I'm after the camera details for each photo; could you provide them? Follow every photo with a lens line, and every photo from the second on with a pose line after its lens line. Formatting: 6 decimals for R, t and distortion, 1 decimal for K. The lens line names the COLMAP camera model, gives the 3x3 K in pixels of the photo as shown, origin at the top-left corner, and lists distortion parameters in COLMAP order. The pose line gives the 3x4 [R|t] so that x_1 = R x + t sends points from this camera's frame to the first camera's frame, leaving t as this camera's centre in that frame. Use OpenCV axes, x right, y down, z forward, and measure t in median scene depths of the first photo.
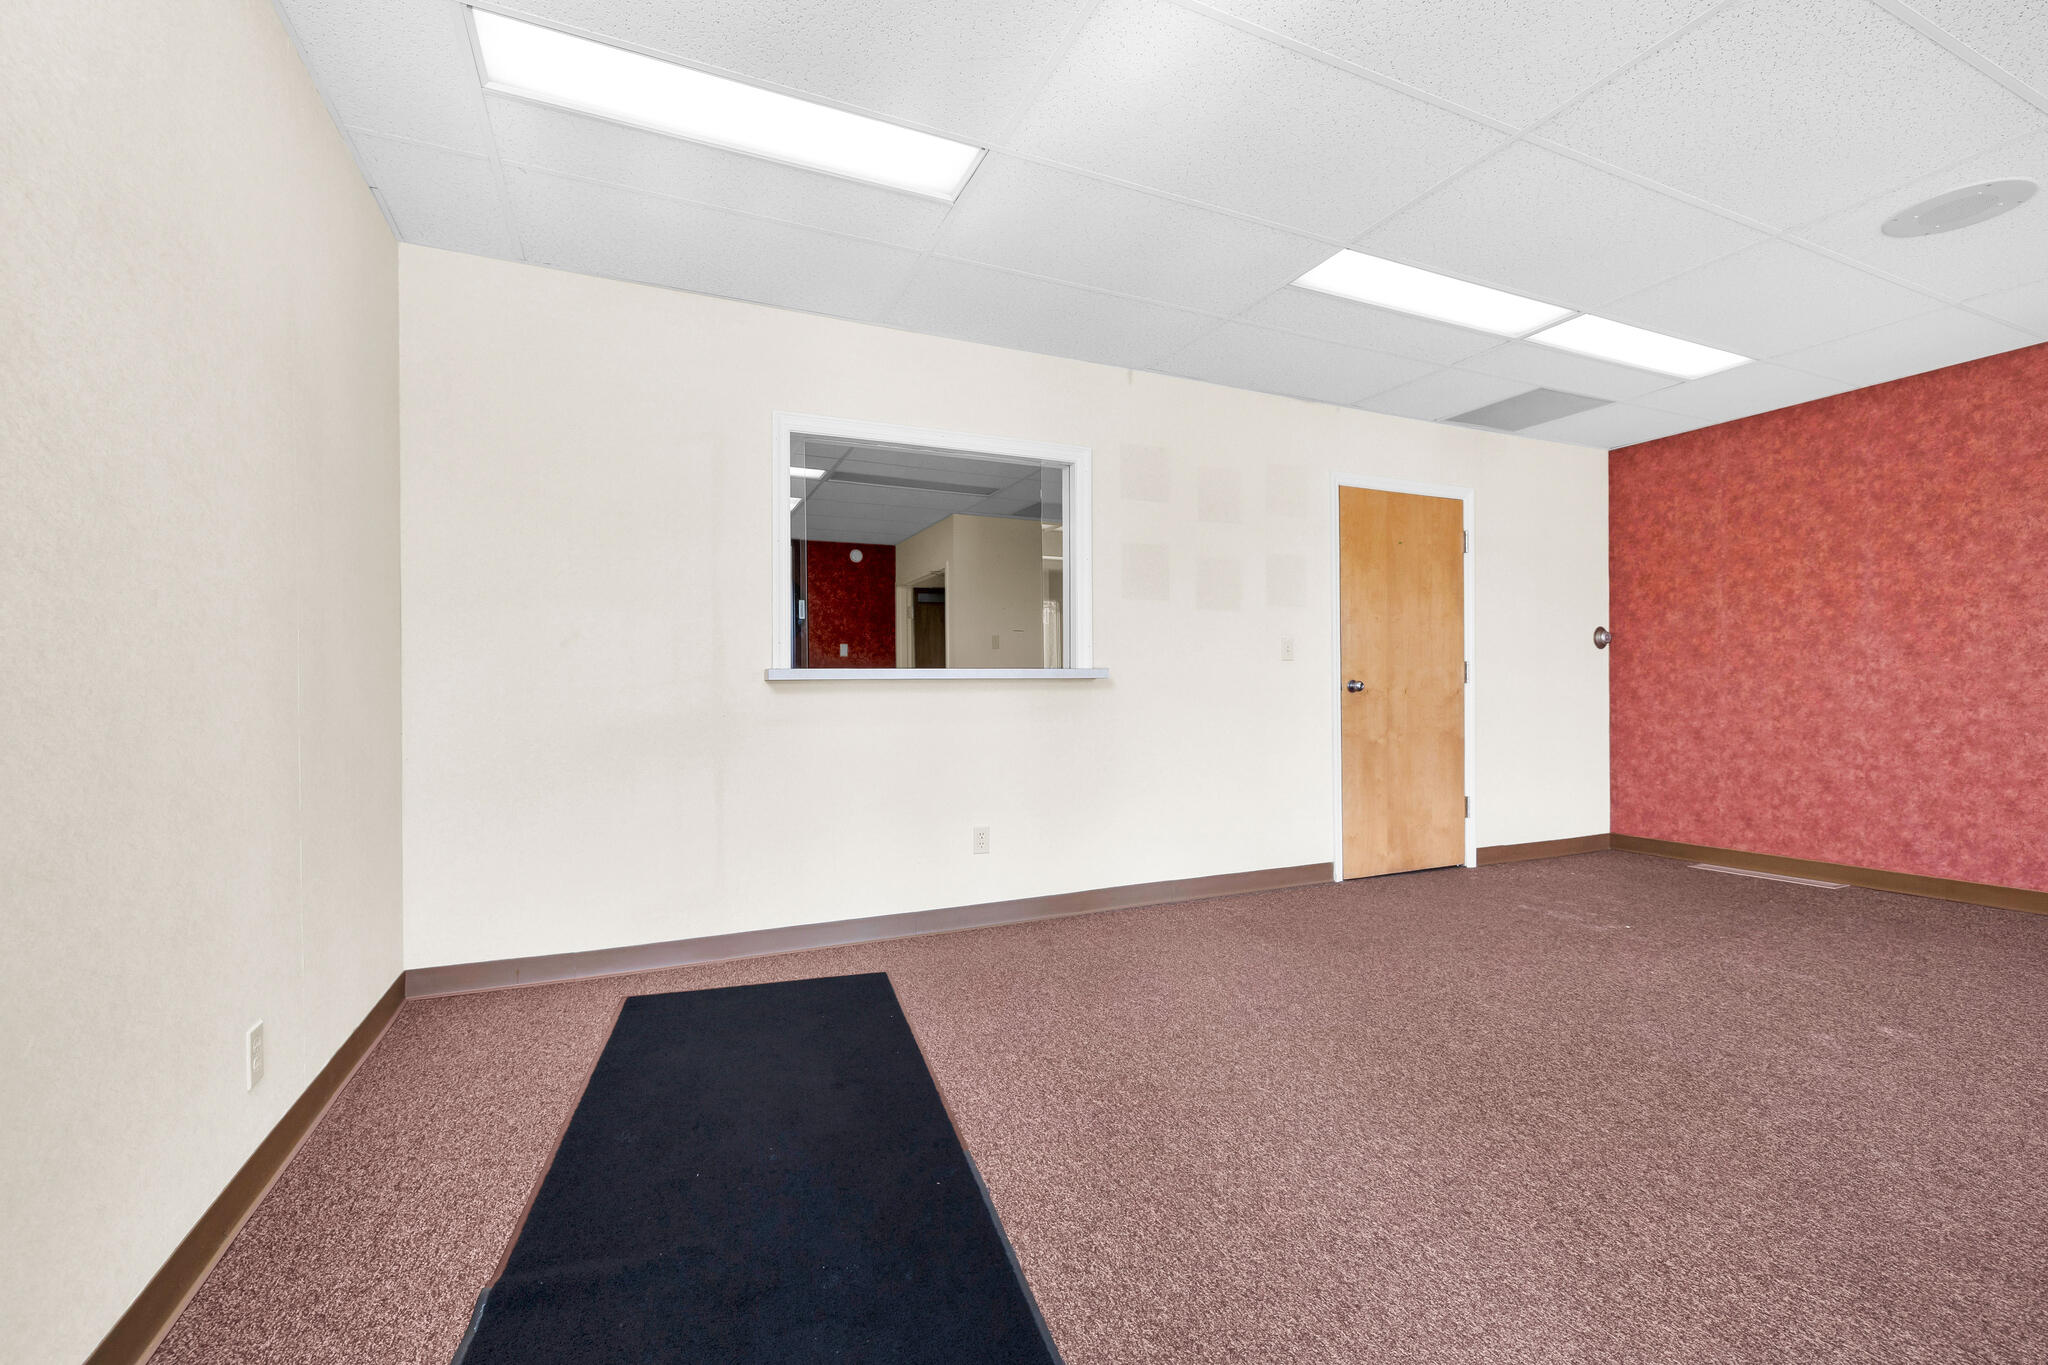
lens RADIAL K [[878.7, 0, 1051.4], [0, 878.7, 694.3], [0, 0, 1]] dist [0.001150, -0.000647]
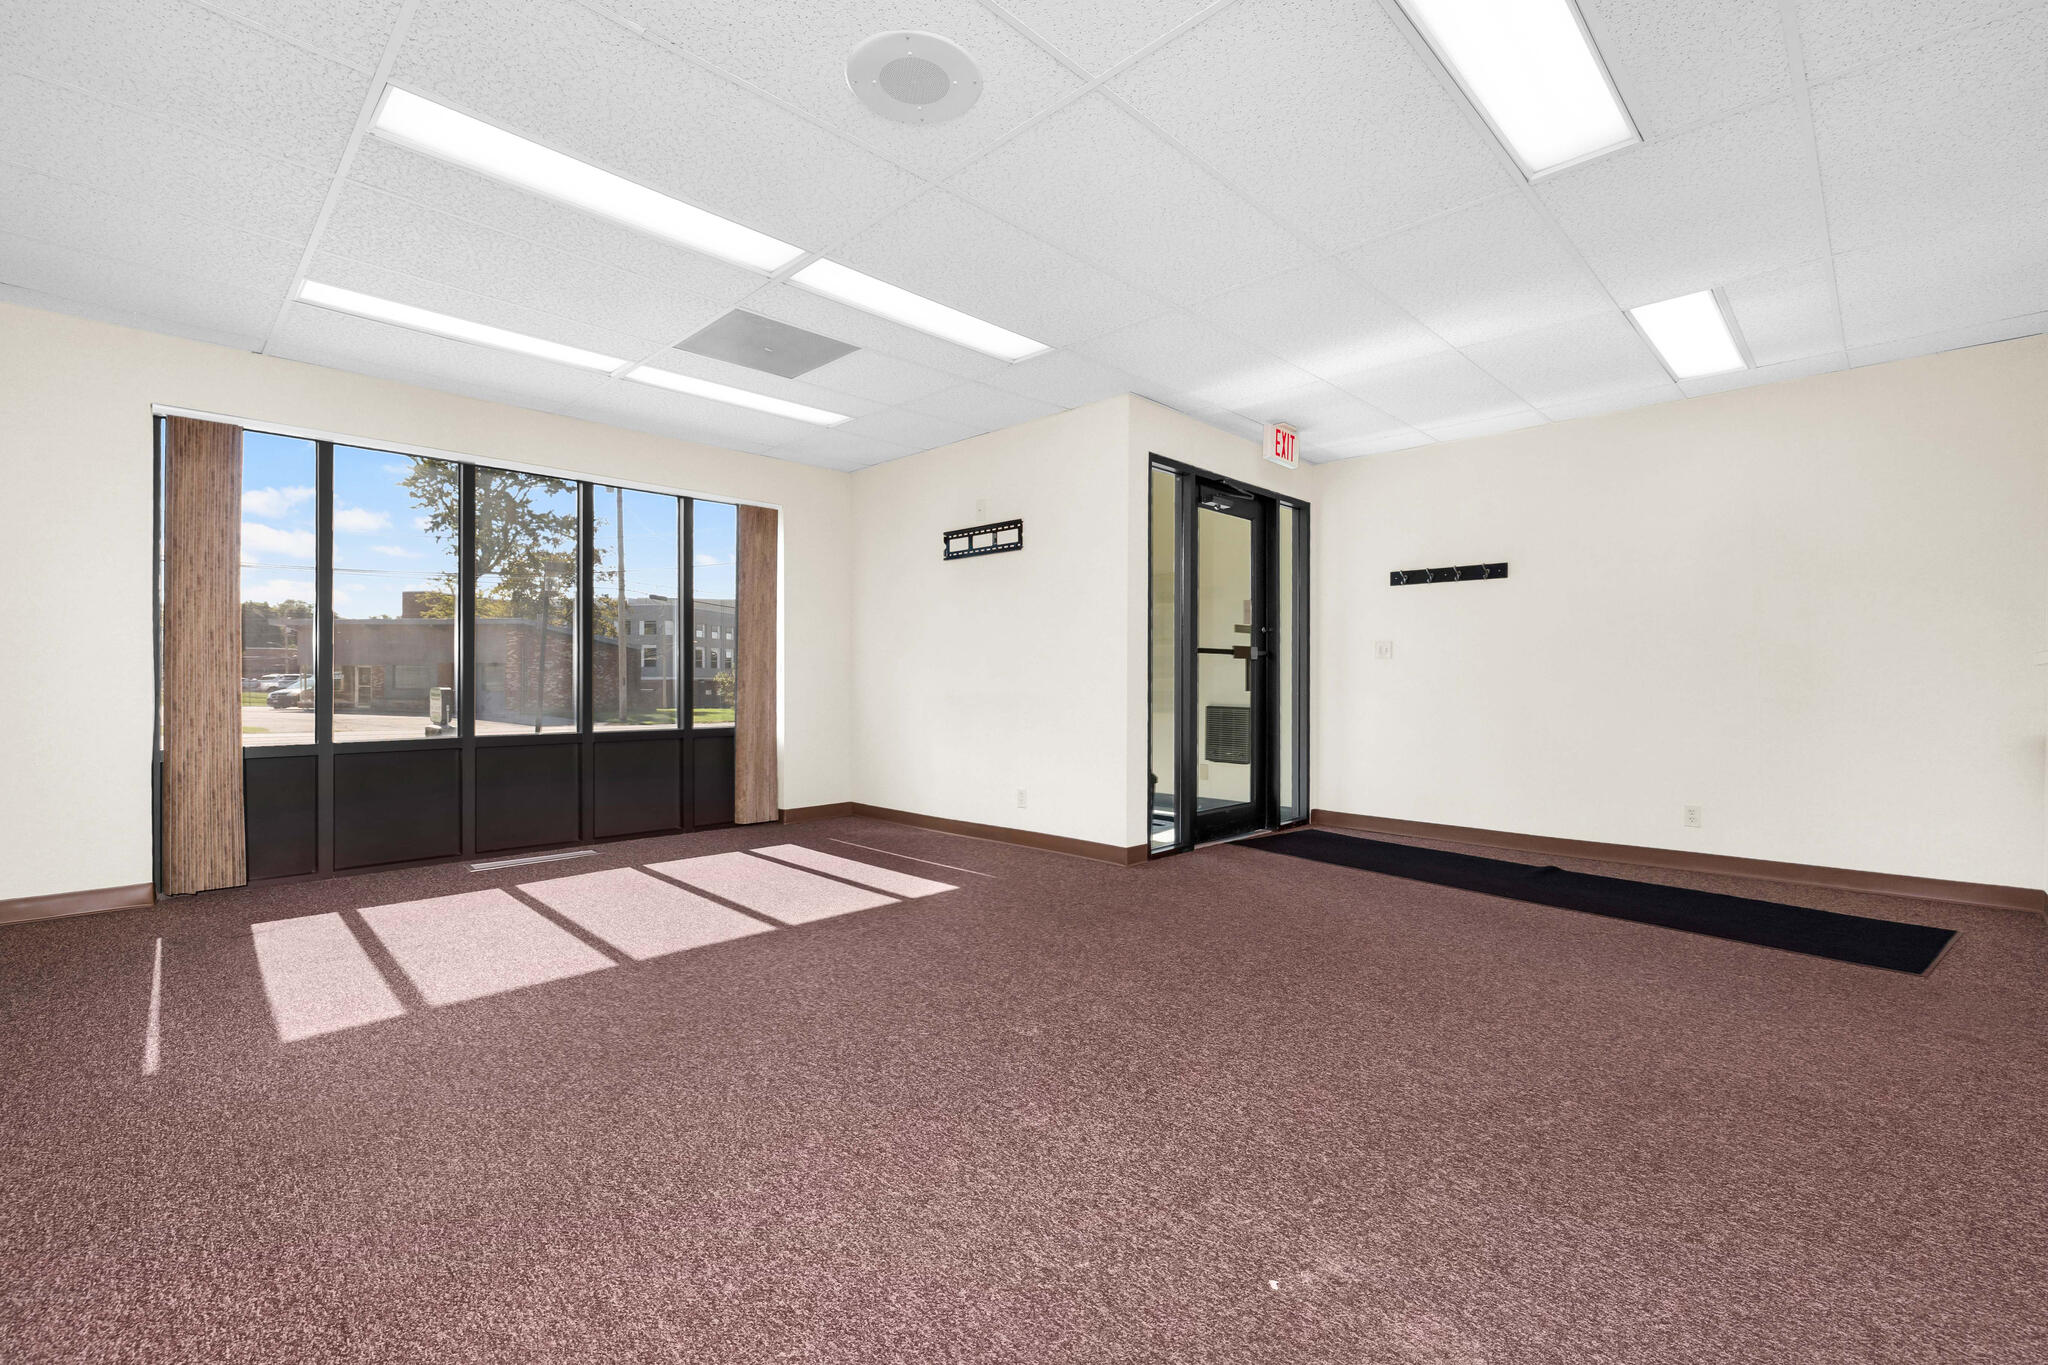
lens RADIAL K [[878.7, 0, 1052.7], [0, 878.7, 683.4], [0, 0, 1]] dist [0.001150, -0.000647]
pose [[-0.933336, 0.002968, -0.358993, 0.705727], [-0.000524, 0.999953, 0.009629, -0.007177], [0.359005, 0.009176, -0.933291, 1.056205]]
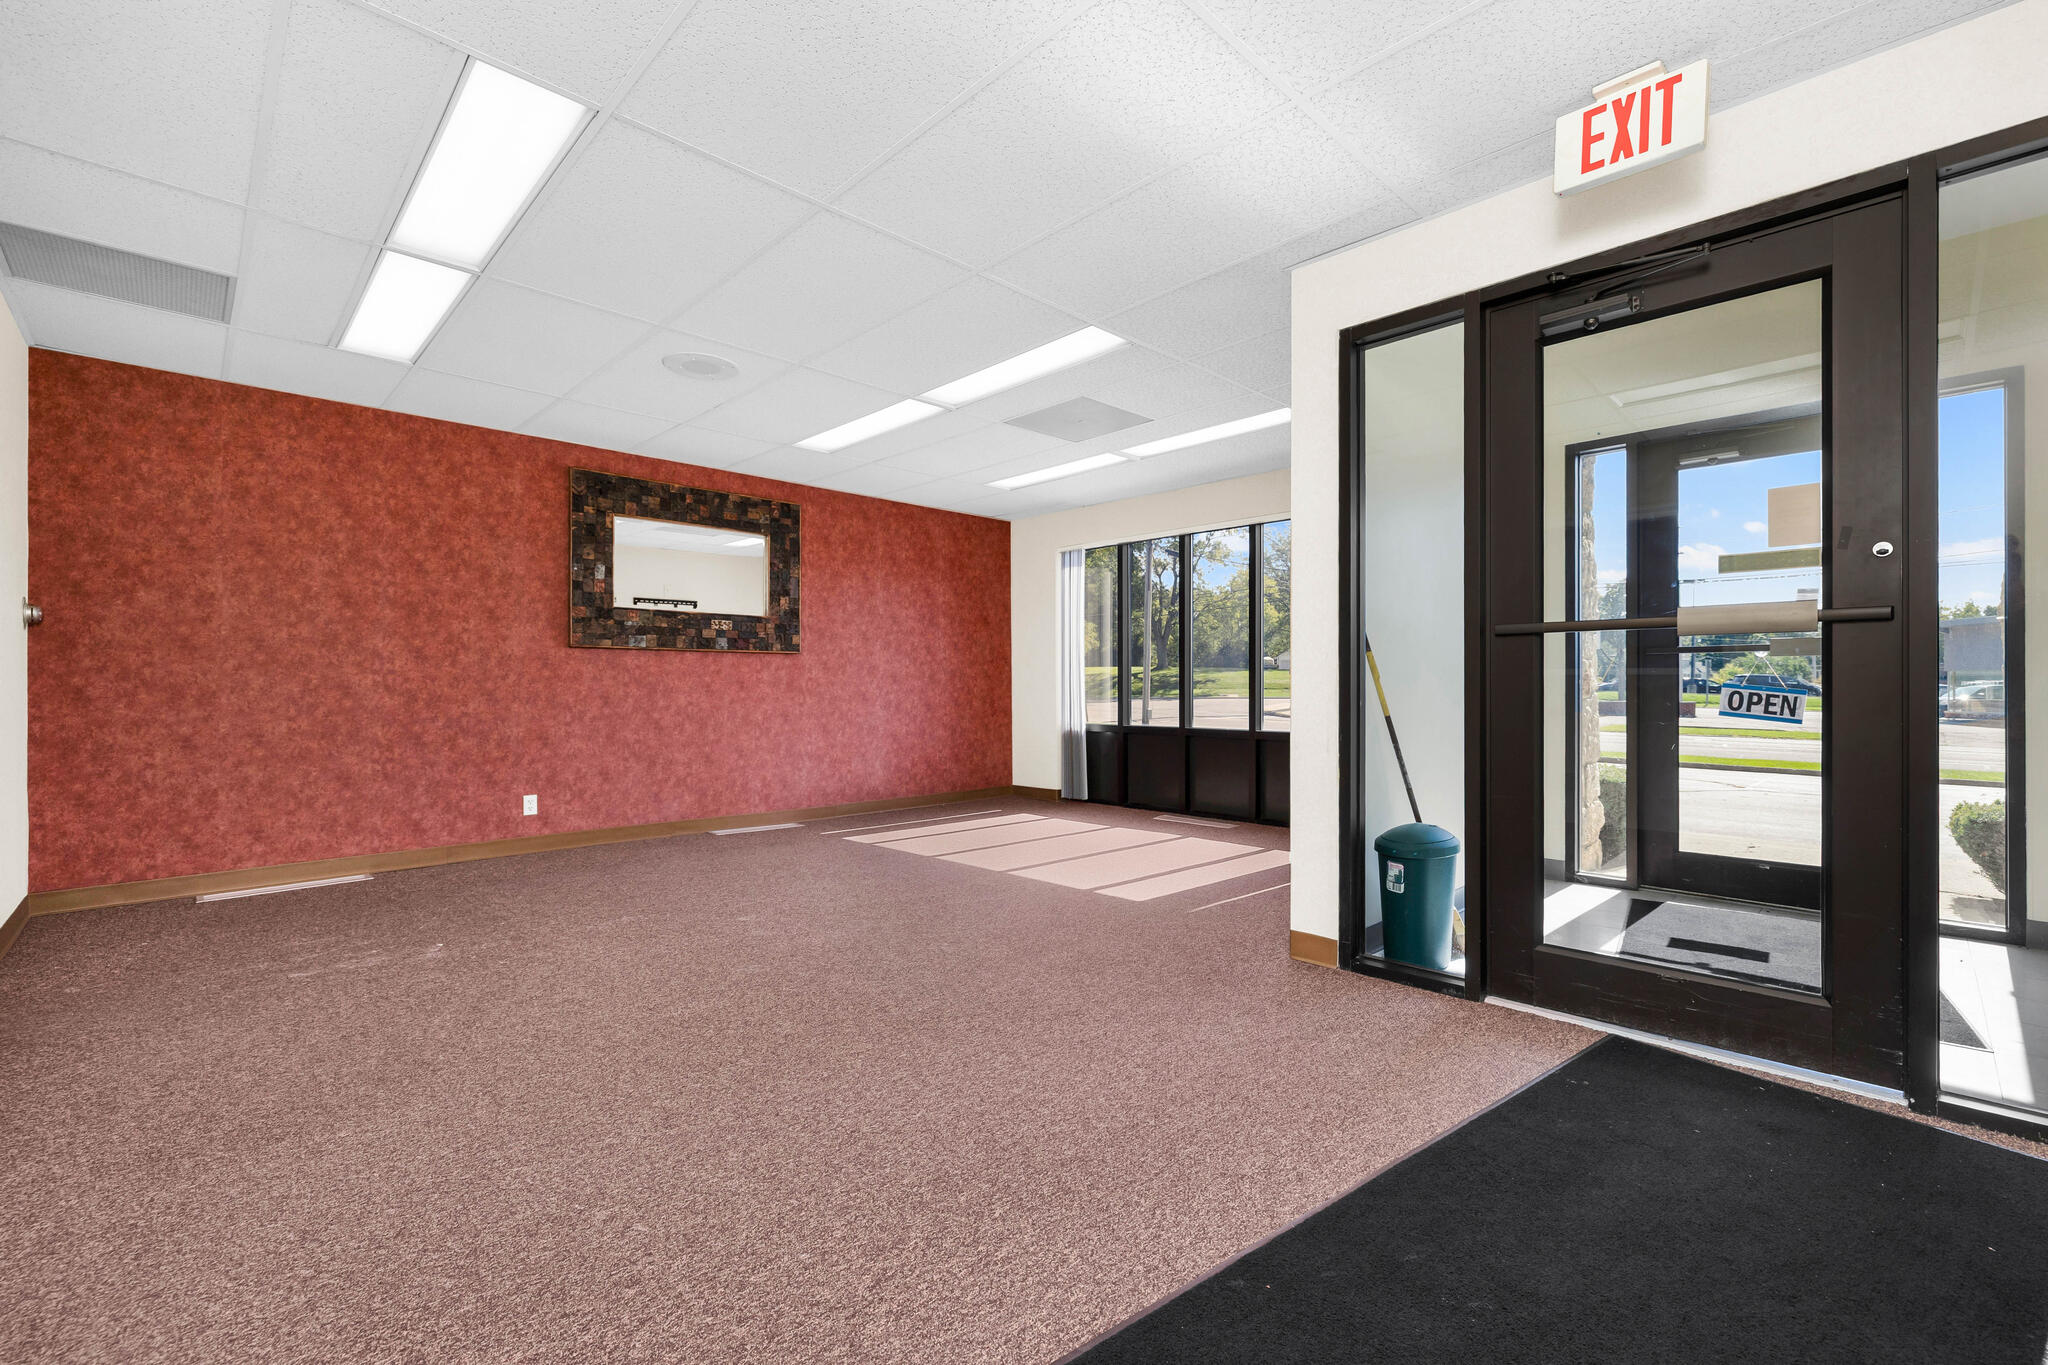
lens RADIAL K [[878.7, 0, 1013.6], [0, 878.7, 683.4], [0, 0, 1]] dist [0.001150, -0.000647]
pose [[-0.313312, 0.007833, 0.949618, -0.325480], [0.005571, 0.999964, -0.006411, -0.000359], [-0.949634, 0.003282, -0.313344, 0.569696]]
